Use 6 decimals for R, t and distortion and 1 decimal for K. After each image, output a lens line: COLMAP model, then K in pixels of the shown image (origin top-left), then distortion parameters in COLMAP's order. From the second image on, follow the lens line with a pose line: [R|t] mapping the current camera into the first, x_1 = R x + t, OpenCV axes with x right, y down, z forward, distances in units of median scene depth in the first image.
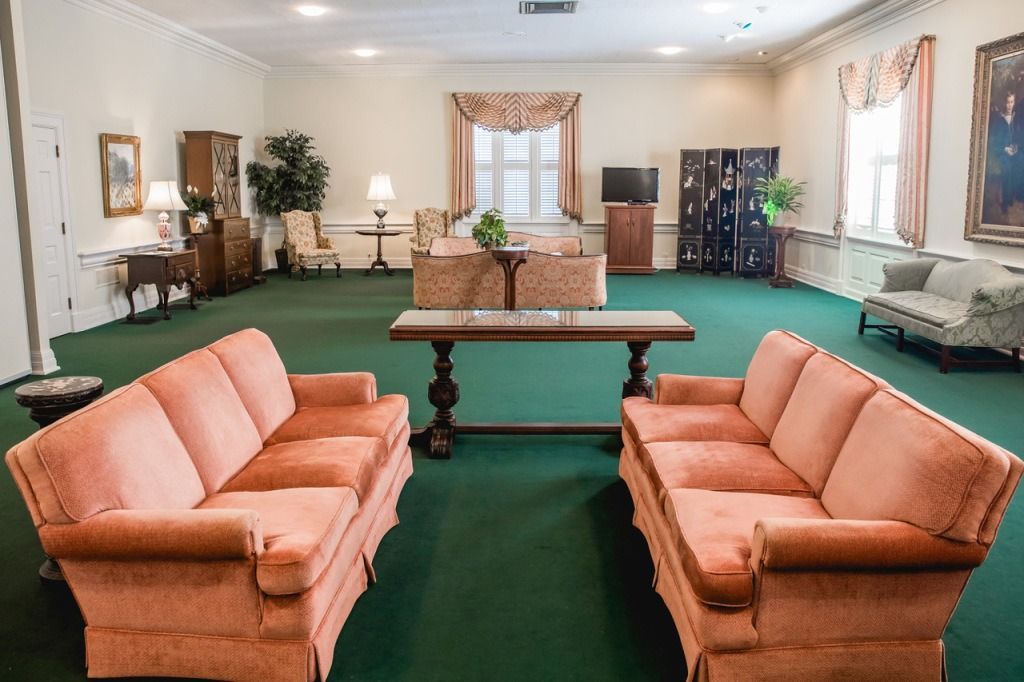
lens RADIAL K [[818.9, 0, 512.0], [0, 818.9, 341.0], [0, 0, 1]] dist [-0.099106, 0.101094]
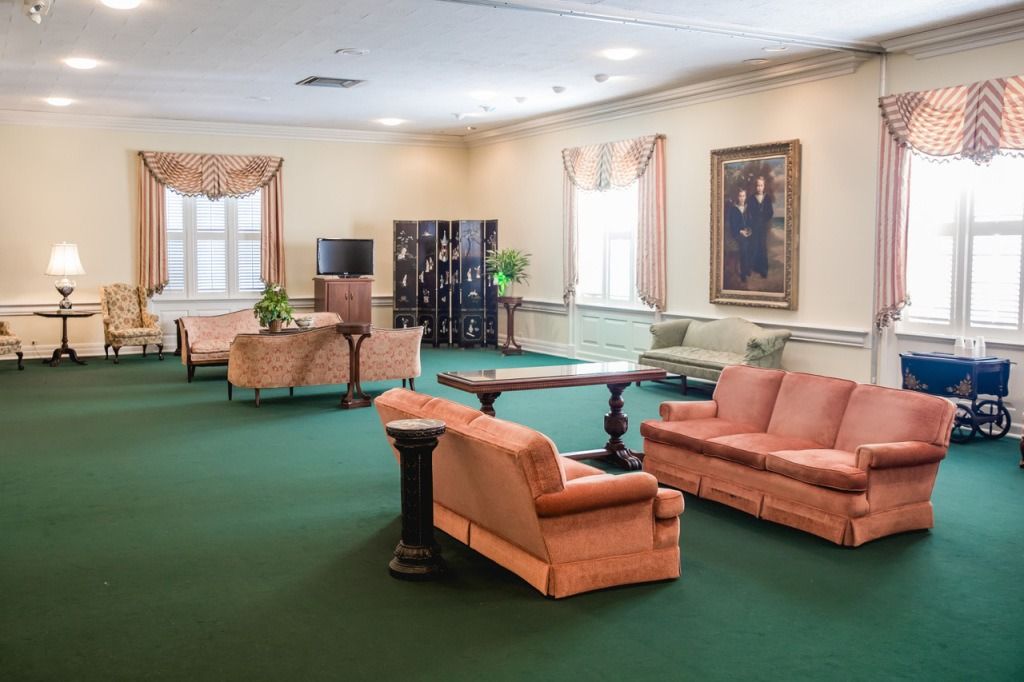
lens RADIAL K [[1031.7, 0, 513.1], [0, 1031.7, 357.6], [0, 0, 1]] dist [0.043912, -0.218919]
pose [[0.871891, -0.047858, 0.487355, -0.284869], [0.088155, 0.994294, -0.060073, 0.015245], [-0.481699, 0.095340, 0.871135, -0.136226]]
